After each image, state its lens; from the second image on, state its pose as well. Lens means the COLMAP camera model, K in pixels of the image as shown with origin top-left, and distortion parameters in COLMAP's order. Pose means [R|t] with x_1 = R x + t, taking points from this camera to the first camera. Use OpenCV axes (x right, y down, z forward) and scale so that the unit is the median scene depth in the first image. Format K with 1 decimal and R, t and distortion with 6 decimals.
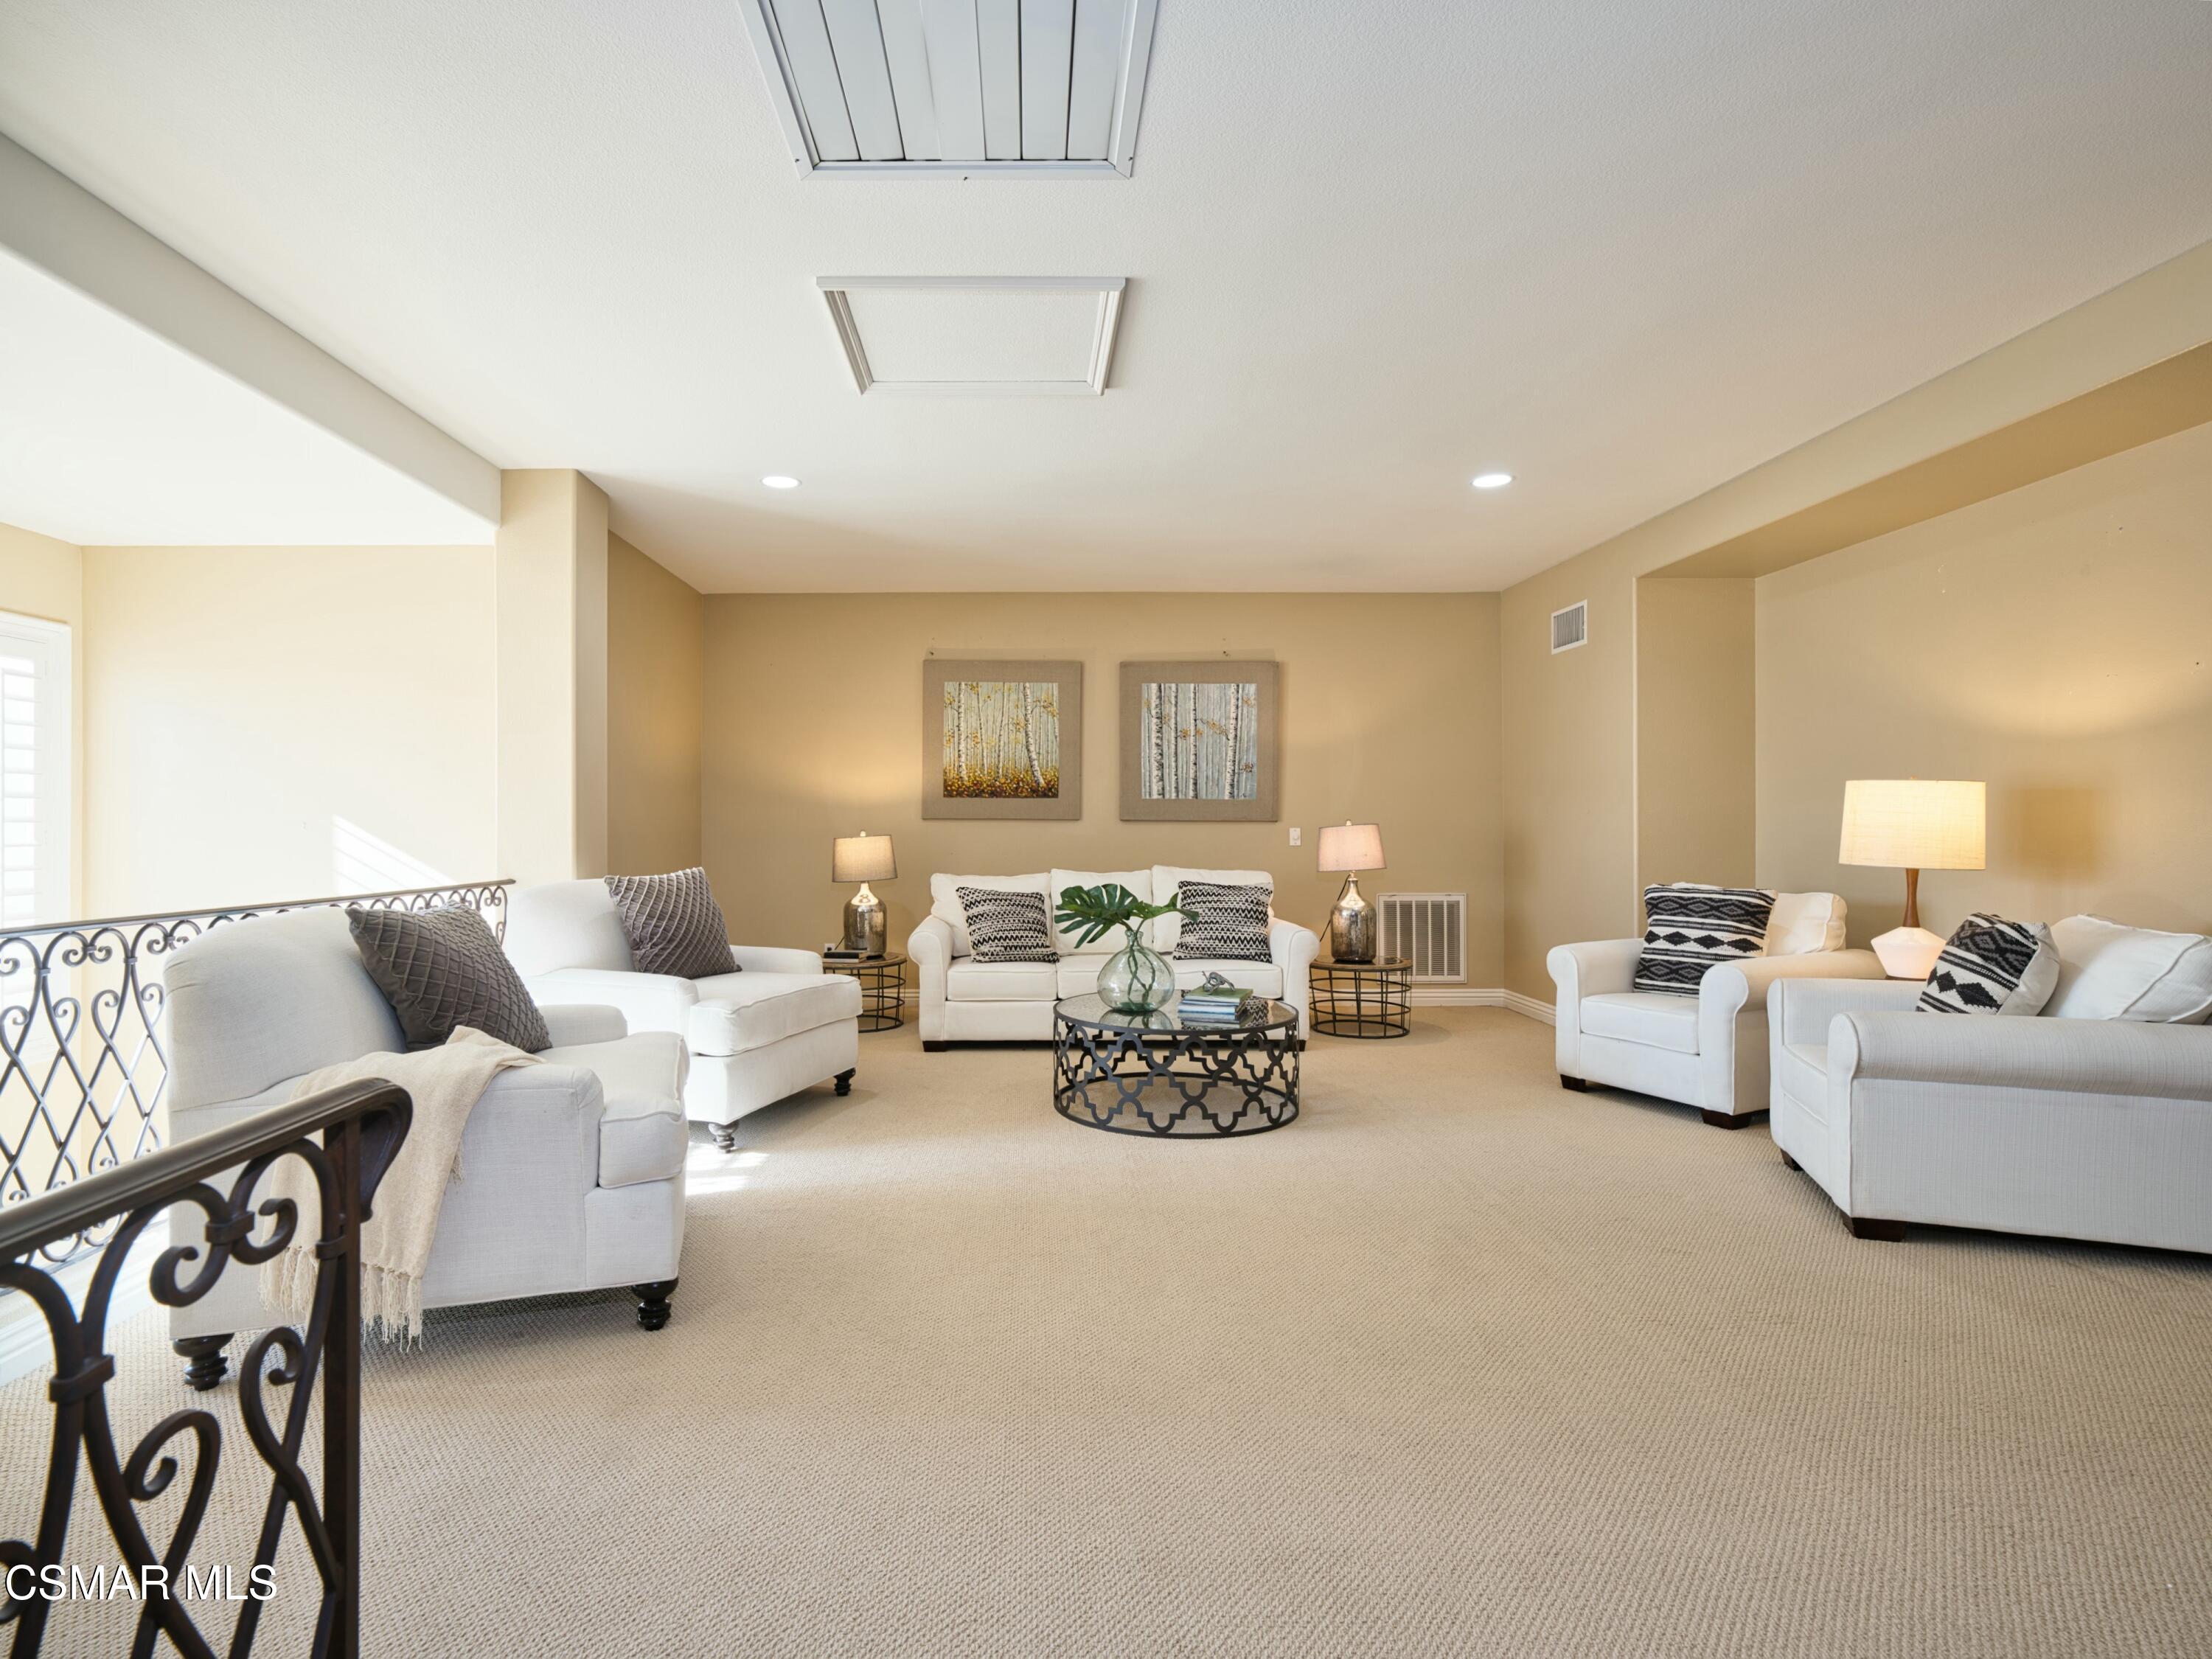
lens RADIAL K [[1088.0, 0, 1033.4], [0, 1088.0, 832.8], [0, 0, 1]] dist [0.002126, 0.000437]
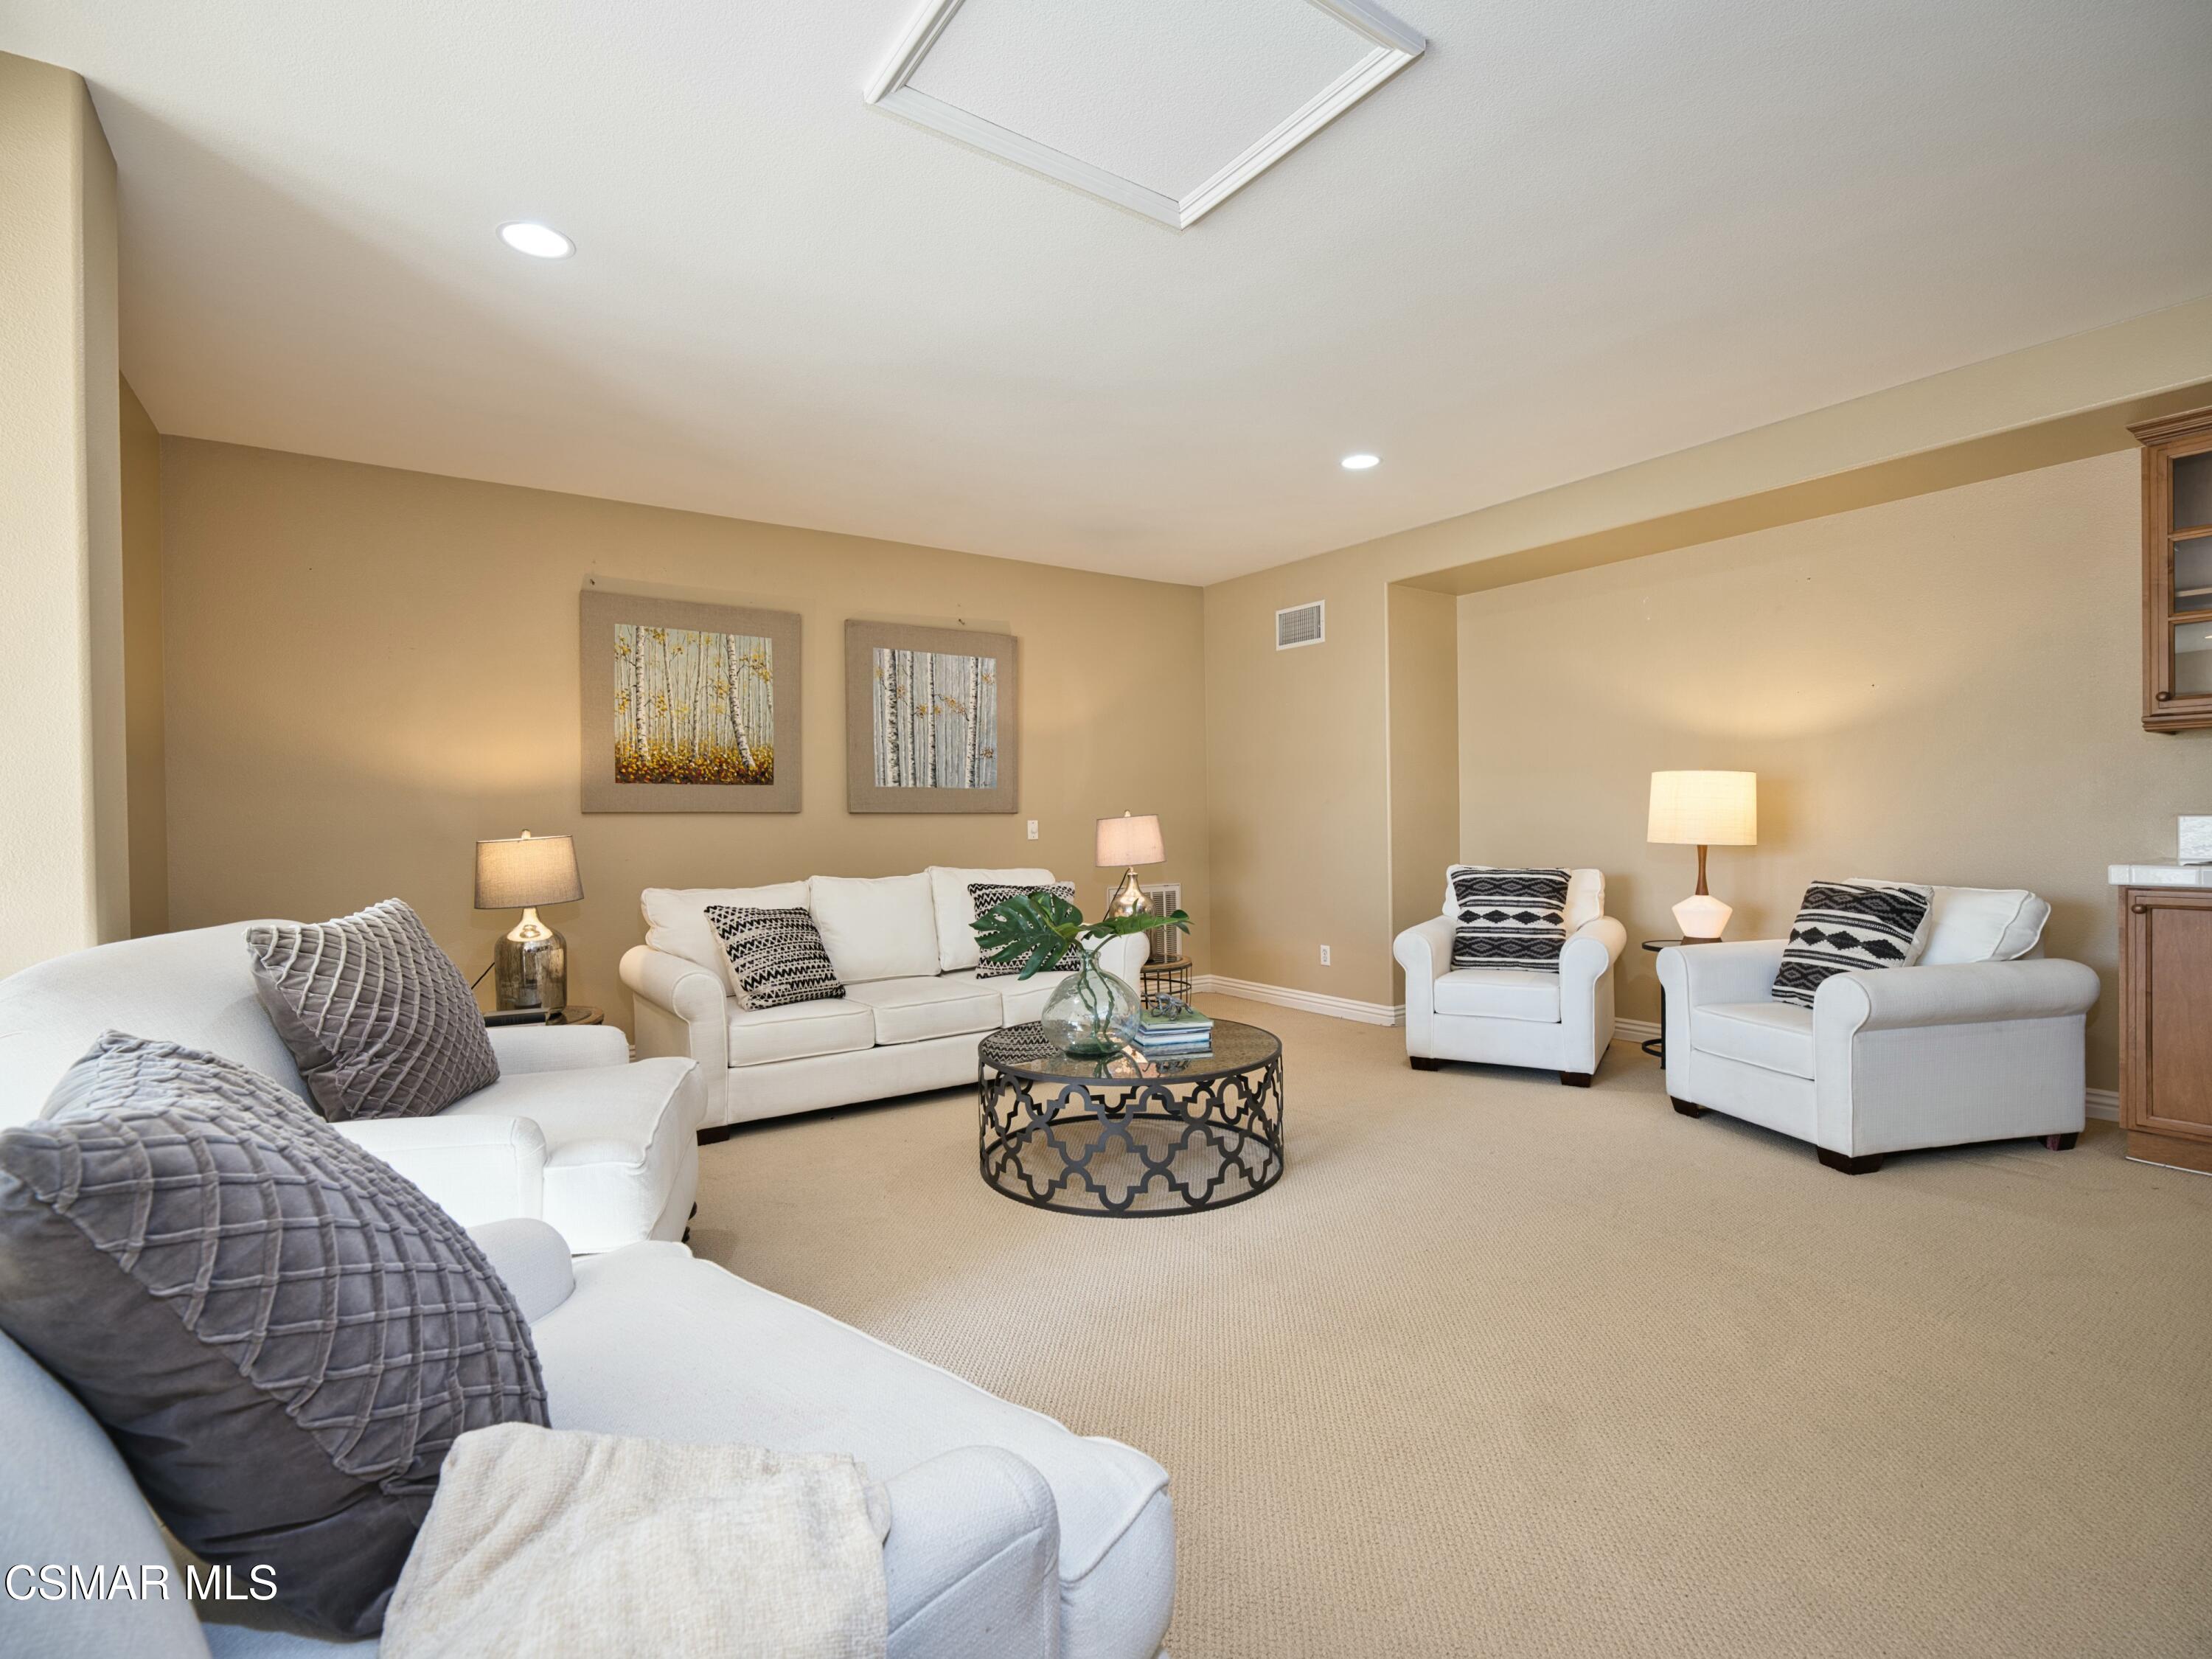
lens RADIAL K [[1051.9, 0, 1106.0], [0, 1051.9, 829.5], [0, 0, 1]] dist [-0.007855, 0.001636]
pose [[0.821917, -0.015669, 0.569392, -0.232472], [0.015115, 0.999870, 0.005698, -0.000747], [-0.569407, 0.003923, 0.822046, 0.263618]]
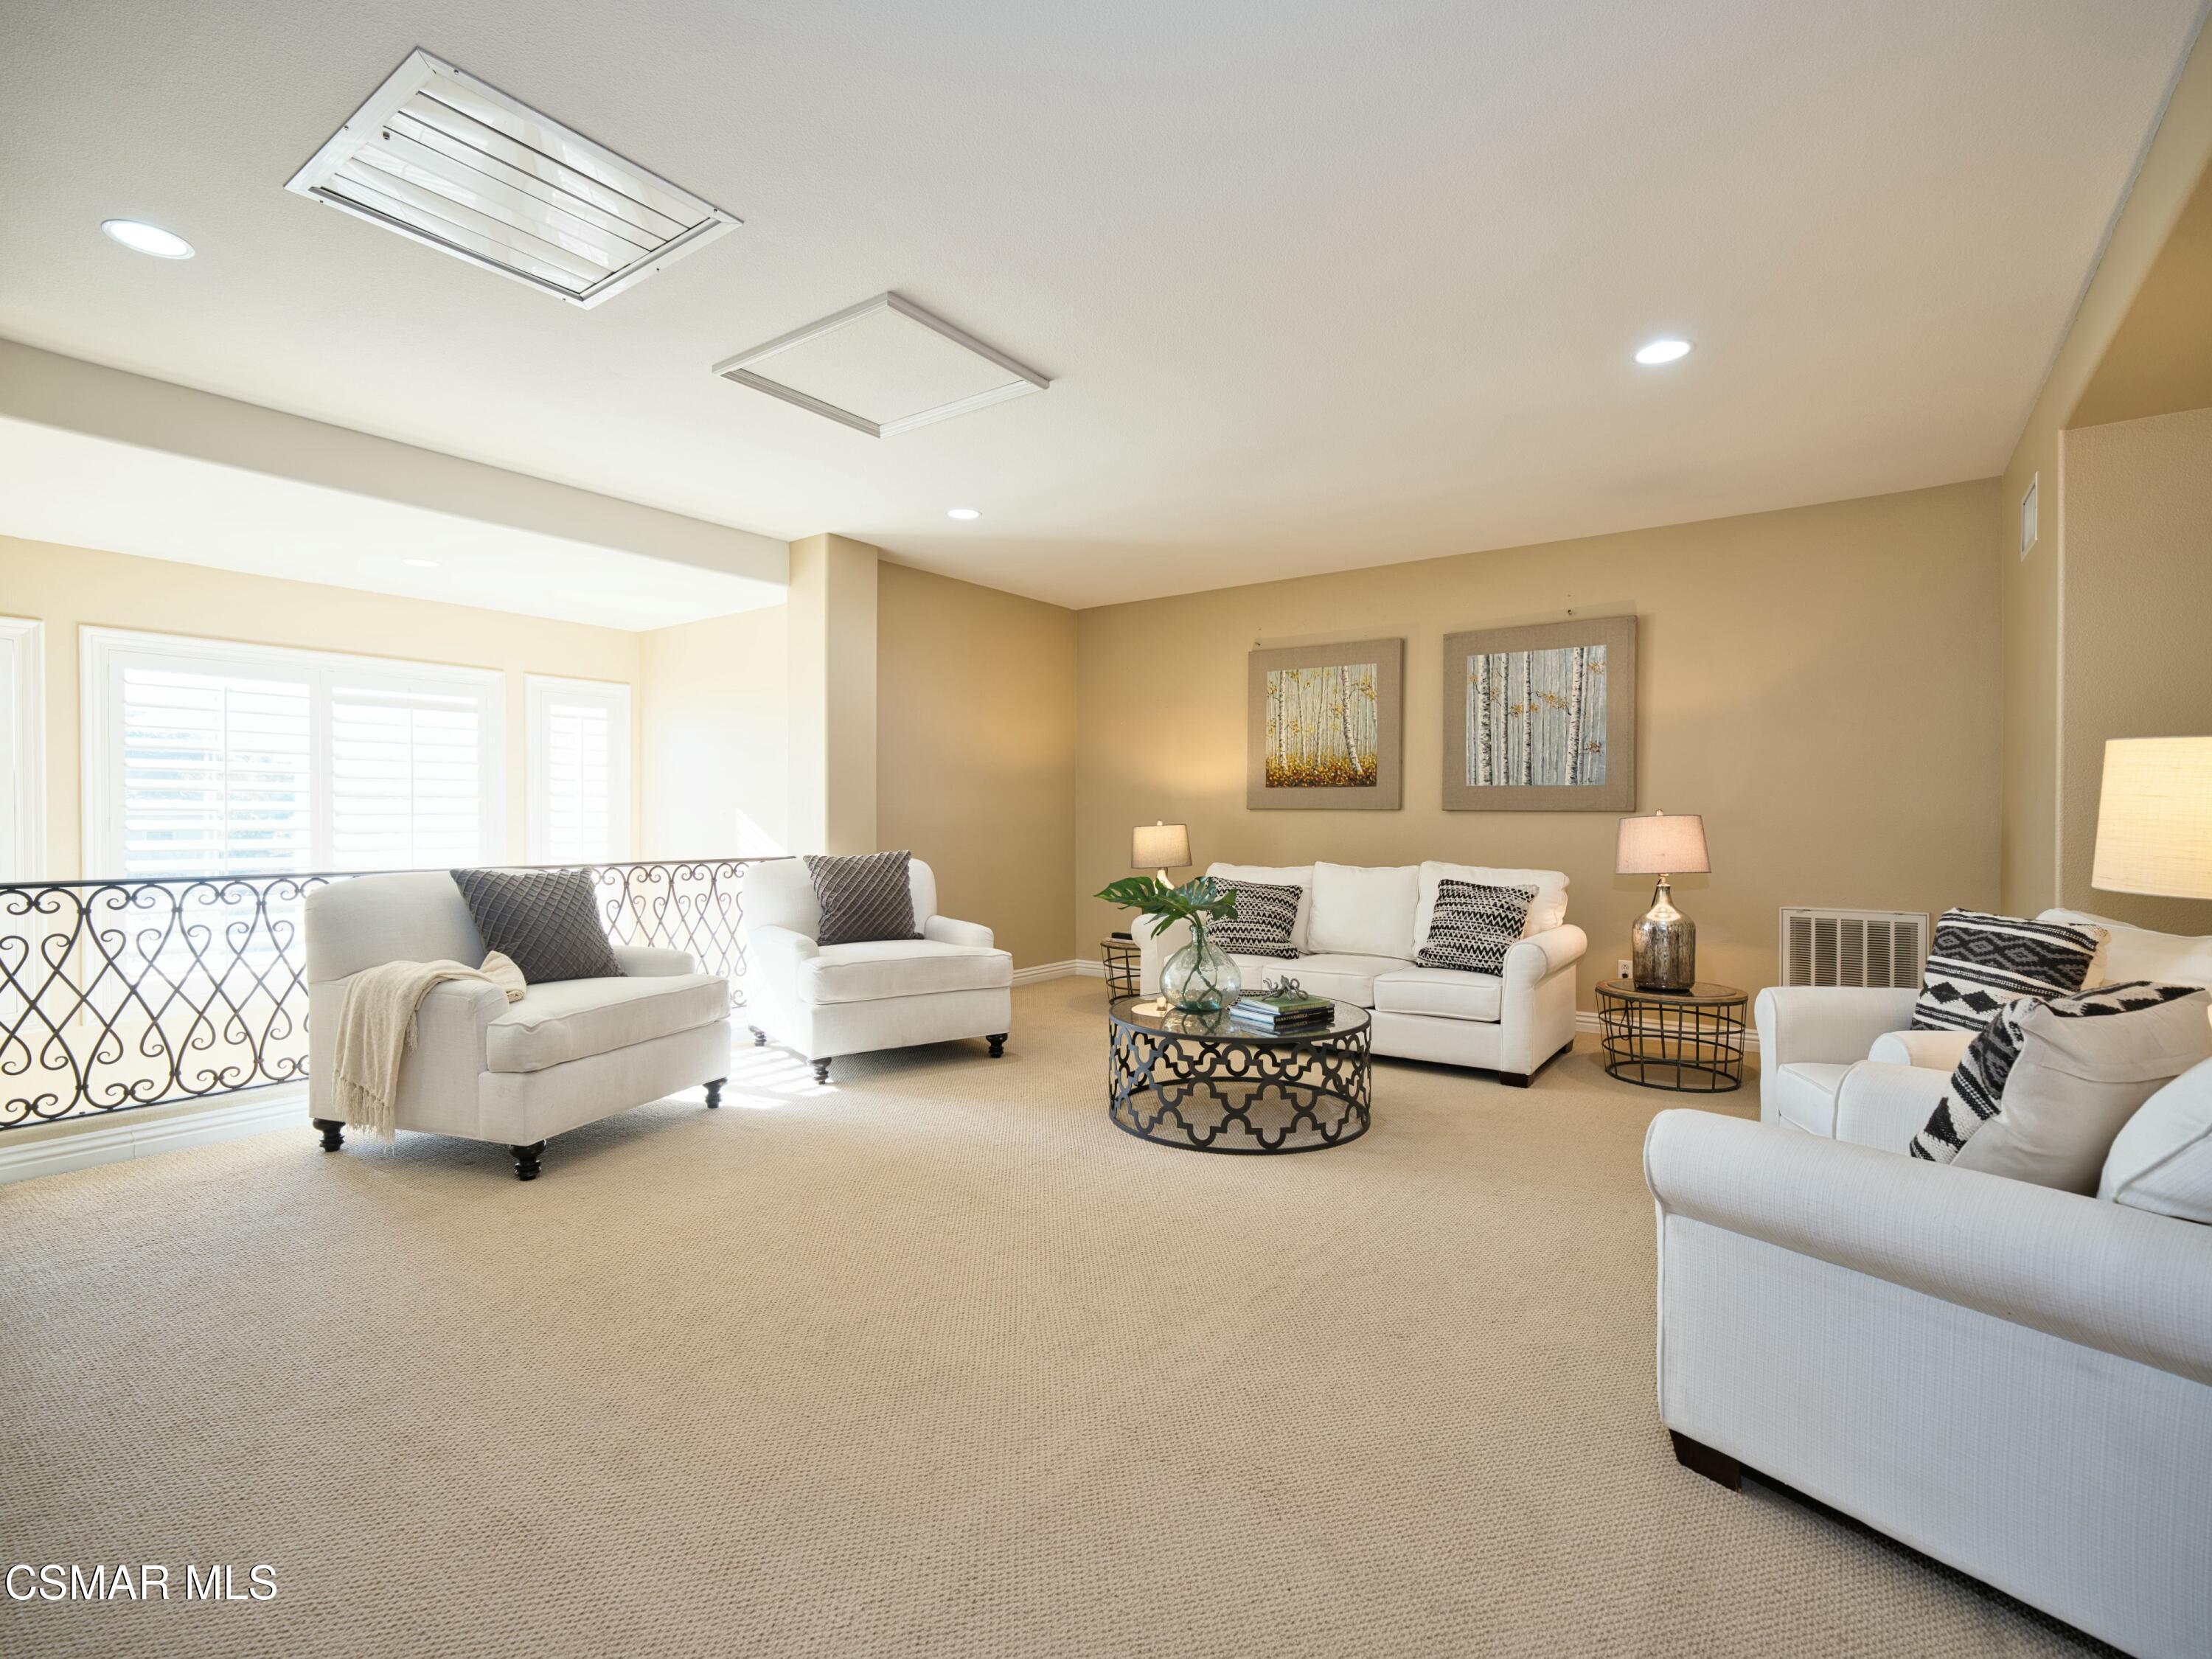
lens RADIAL K [[1049.3, 0, 1102.0], [0, 1049.3, 838.4], [0, 0, 1]] dist [-0.004738, -0.000009]
pose [[0.806949, 0.015569, -0.590415, 0.400997], [-0.005839, 0.999814, 0.018384, -0.002683], [0.590592, -0.011387, 0.806890, 0.143912]]
